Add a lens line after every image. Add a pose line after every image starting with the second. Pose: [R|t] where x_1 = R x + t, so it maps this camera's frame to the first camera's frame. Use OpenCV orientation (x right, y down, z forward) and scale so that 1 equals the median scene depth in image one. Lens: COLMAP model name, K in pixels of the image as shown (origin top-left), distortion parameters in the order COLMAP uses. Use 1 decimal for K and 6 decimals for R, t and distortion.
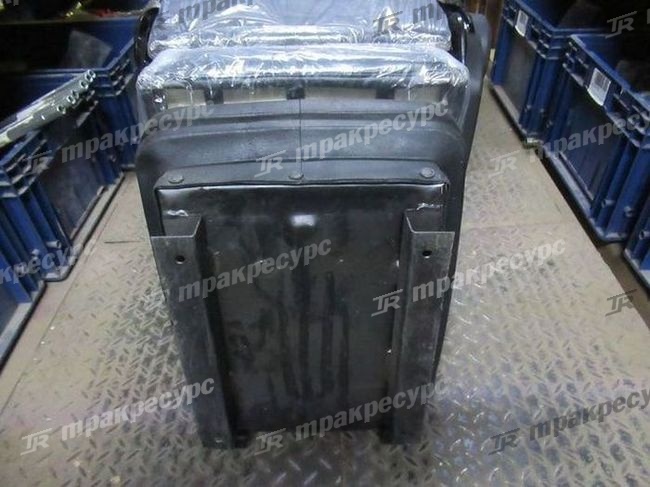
lens RADIAL K [[497.1, 0, 325.0], [0, 497.1, 243.5], [0, 0, 1]] dist [-0.005890, -0.001419]
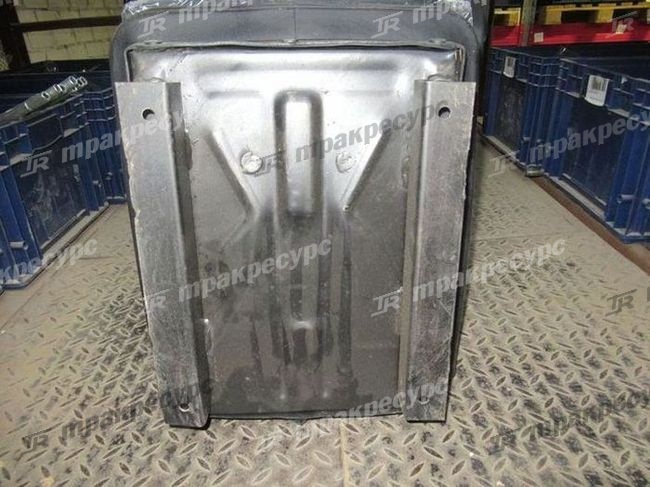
lens RADIAL K [[497.1, 0, 325.0], [0, 497.1, 243.5], [0, 0, 1]] dist [-0.005890, -0.001419]
pose [[0.999929, -0.001468, 0.011846, -0.003781], [0.004352, 0.968933, -0.247284, 0.267884], [-0.011115, 0.247318, 0.968871, 0.144034]]
